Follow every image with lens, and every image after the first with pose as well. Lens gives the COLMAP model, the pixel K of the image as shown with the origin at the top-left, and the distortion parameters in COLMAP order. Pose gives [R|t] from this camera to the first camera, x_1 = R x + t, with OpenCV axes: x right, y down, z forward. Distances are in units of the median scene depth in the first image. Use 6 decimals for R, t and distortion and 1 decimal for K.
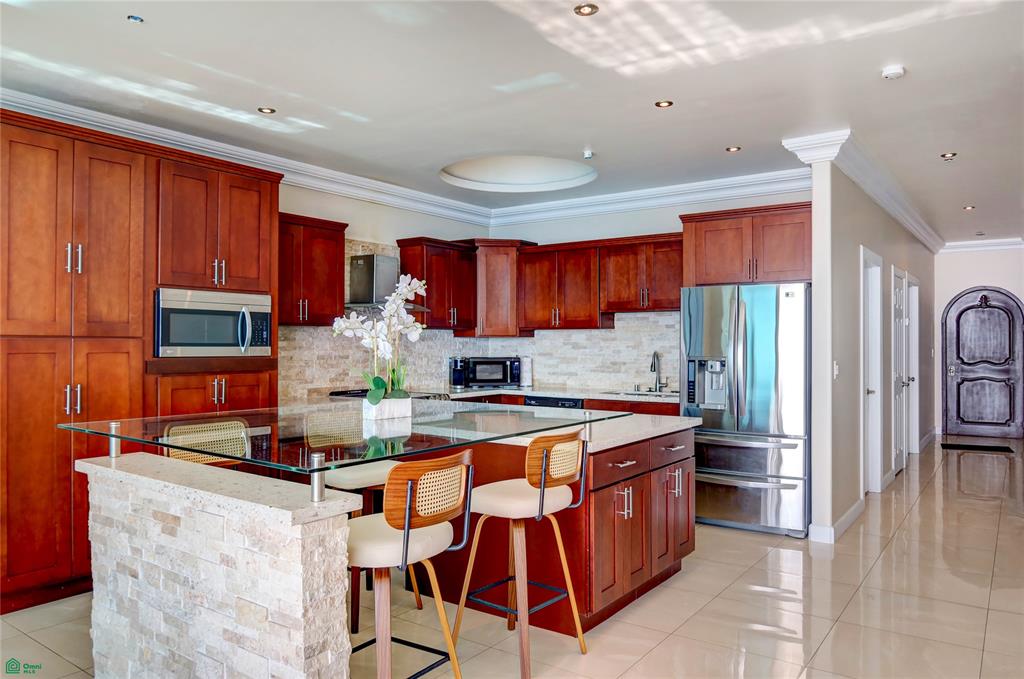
lens RADIAL K [[712.3, 0, 503.3], [0, 712.3, 341.0], [0, 0, 1]] dist [-0.025116, -0.002855]
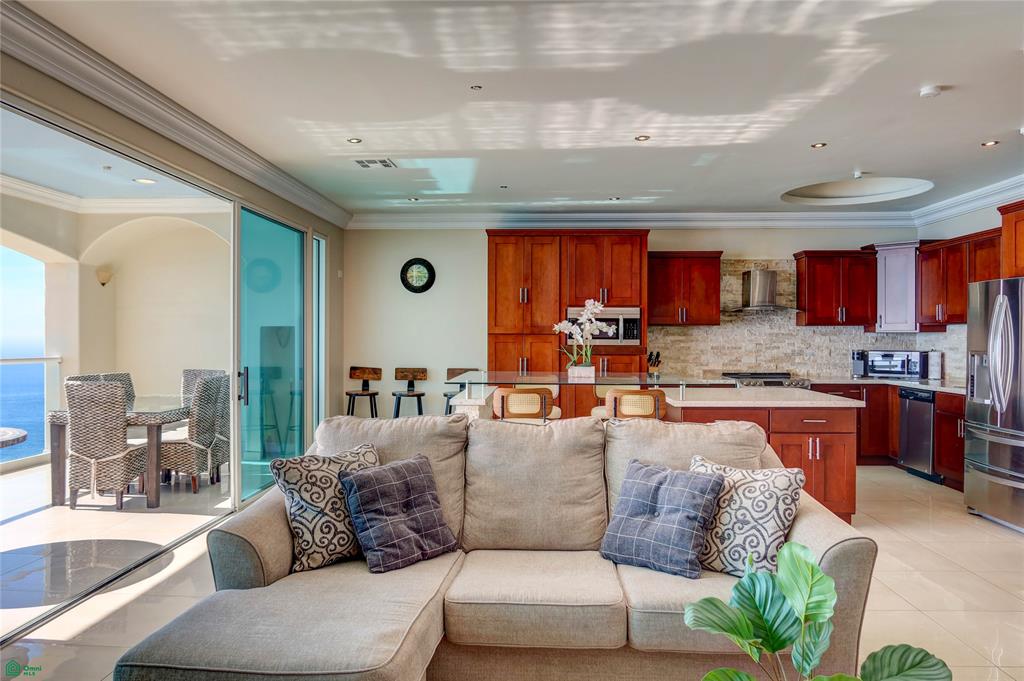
lens RADIAL K [[703.2, 0, 508.9], [0, 703.2, 341.1], [0, 0, 1]] dist [-0.040191, 0.021116]
pose [[0.550757, 0.004172, -0.834655, 0.884470], [0.001275, 0.999982, 0.005839, 0.001937], [0.834665, -0.004280, 0.550742, -0.120918]]
